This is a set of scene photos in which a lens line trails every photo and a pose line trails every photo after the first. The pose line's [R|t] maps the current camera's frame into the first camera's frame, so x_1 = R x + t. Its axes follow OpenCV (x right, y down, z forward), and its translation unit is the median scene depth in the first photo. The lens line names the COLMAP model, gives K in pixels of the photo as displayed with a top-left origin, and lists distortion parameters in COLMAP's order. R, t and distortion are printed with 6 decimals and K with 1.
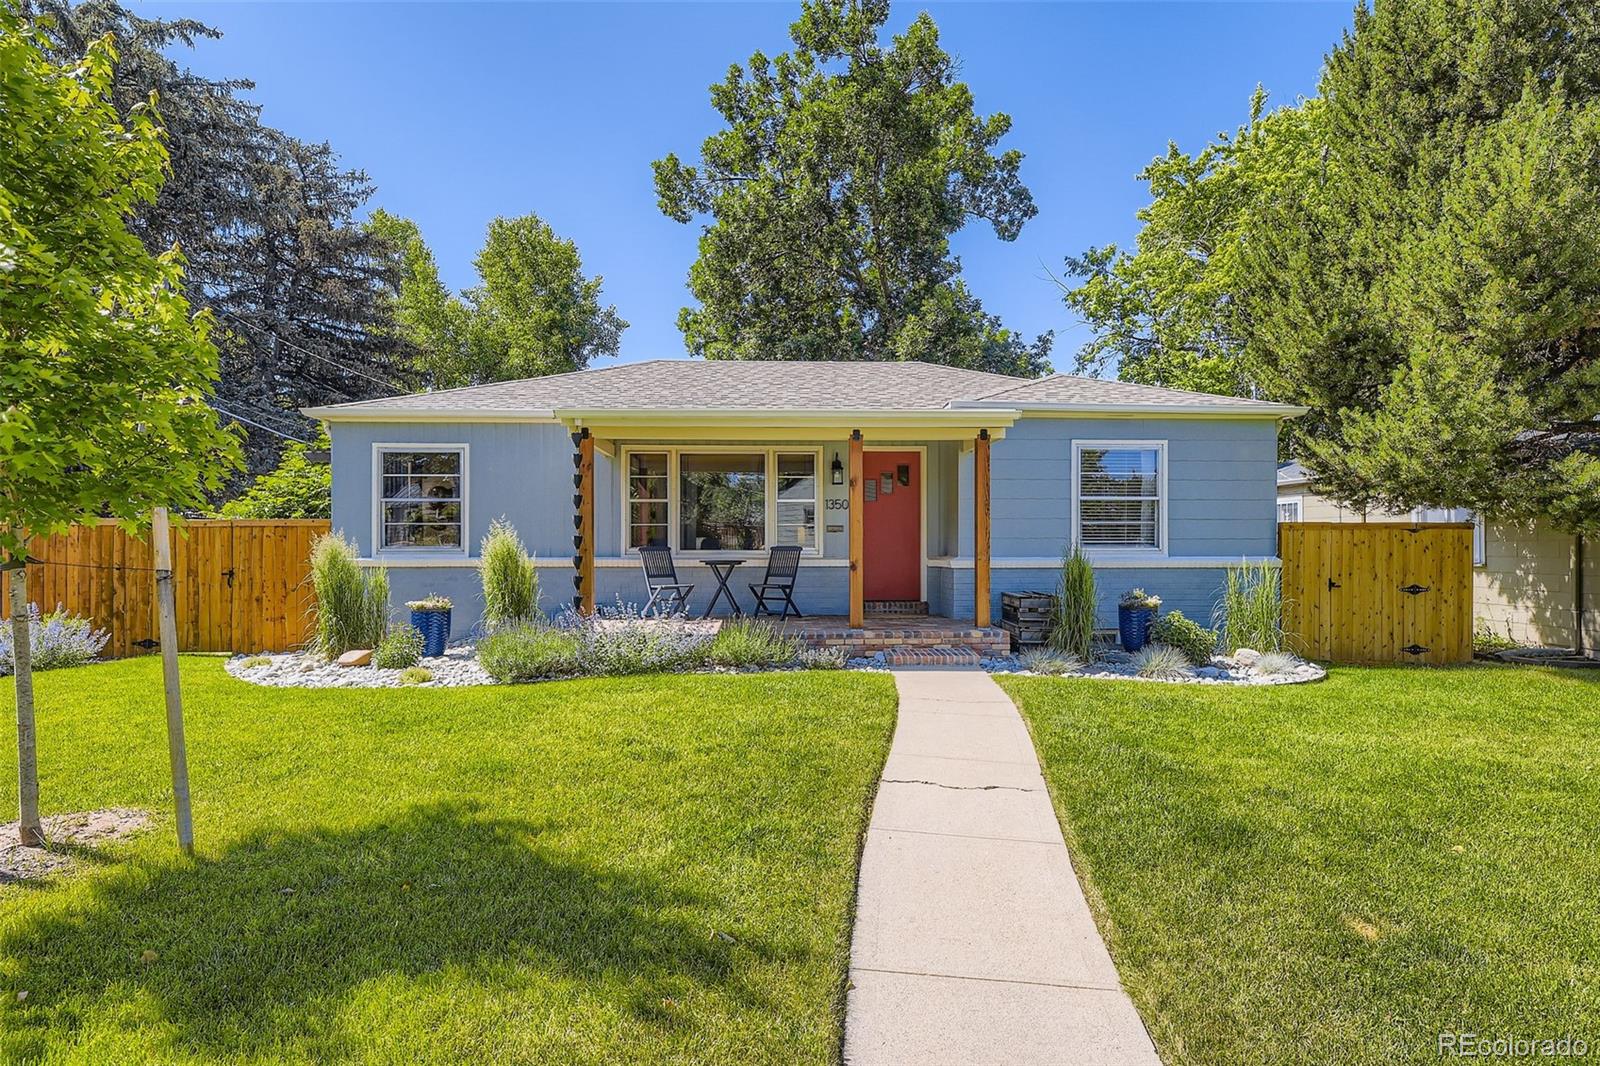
lens RADIAL K [[800.1, 0, 797.8], [0, 800.1, 541.7], [0, 0, 1]] dist [0.001570, 0.001329]
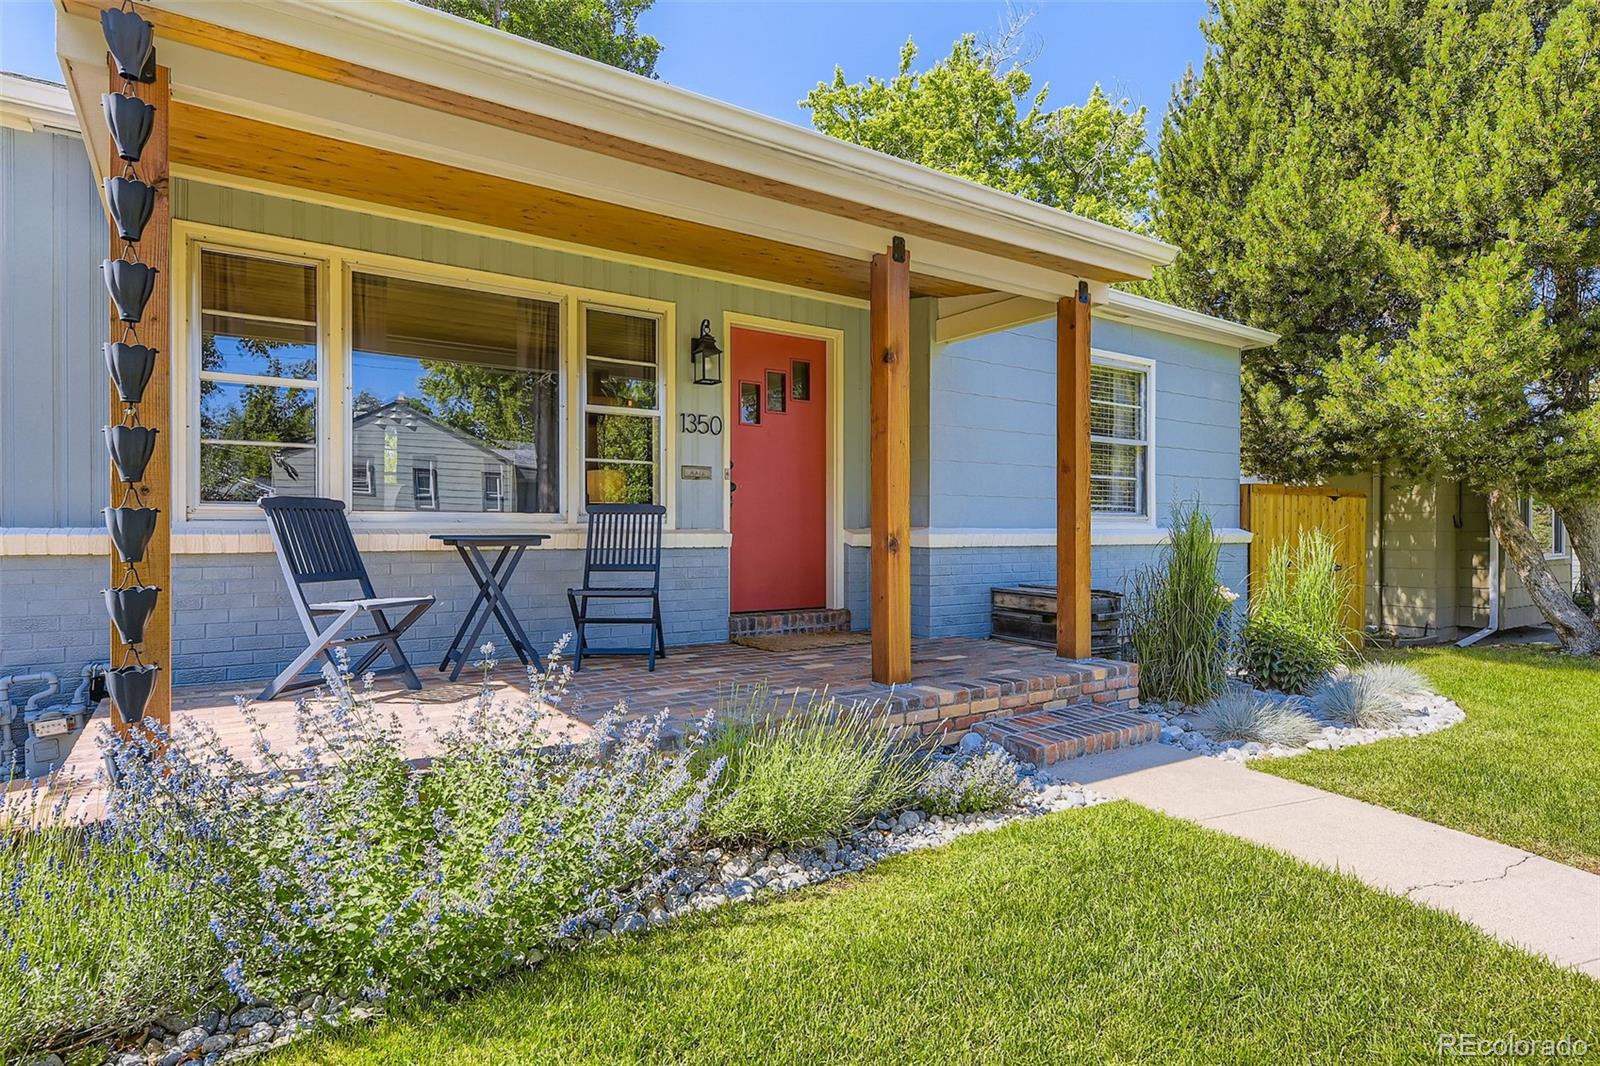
lens RADIAL K [[866.8, 0, 805.2], [0, 866.8, 527.6], [0, 0, 1]] dist [0.015104, 0.000292]
pose [[0.845136, 0.002955, 0.534543, -0.193520], [-0.003979, 0.999992, 0.000762, 0.018354], [-0.534536, -0.002771, 0.845141, 0.521927]]
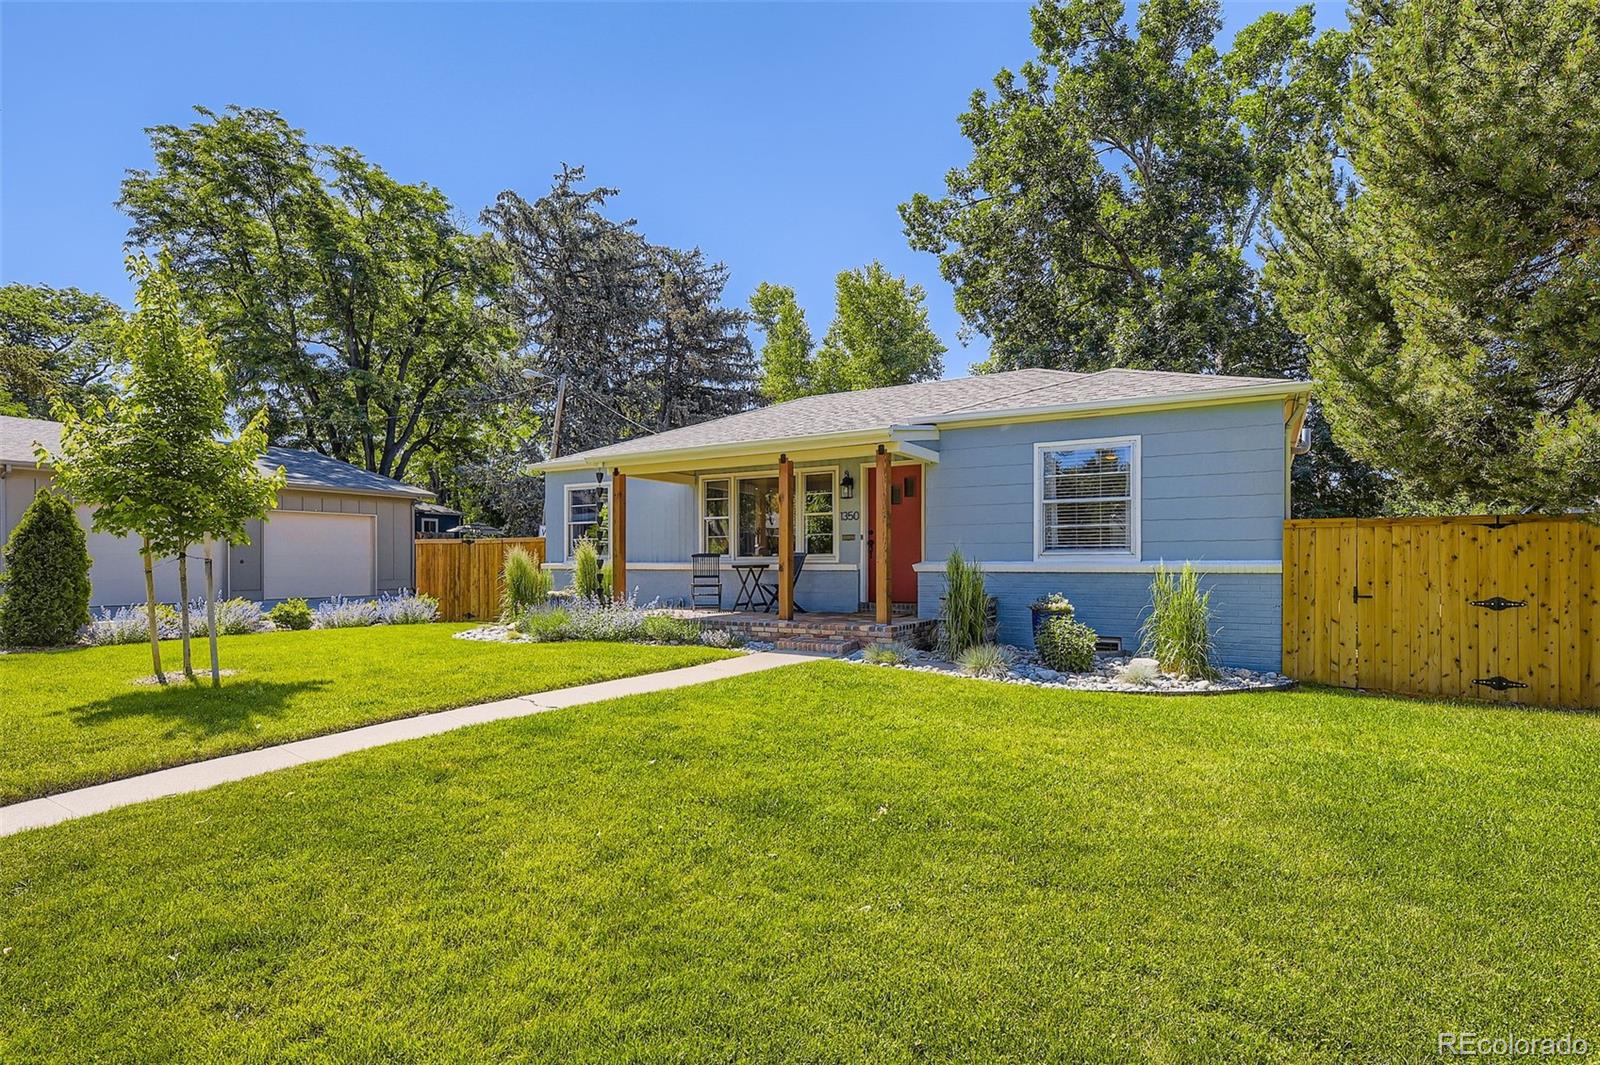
lens RADIAL K [[799.3, 0, 789.4], [0, 799.3, 565.2], [0, 0, 1]] dist [-0.001085, 0.000067]
pose [[0.833368, 0.000763, -0.552718, 0.627810], [0.004922, 0.999949, 0.008803, 0.013487], [0.552697, -0.010057, 0.833322, 0.004072]]
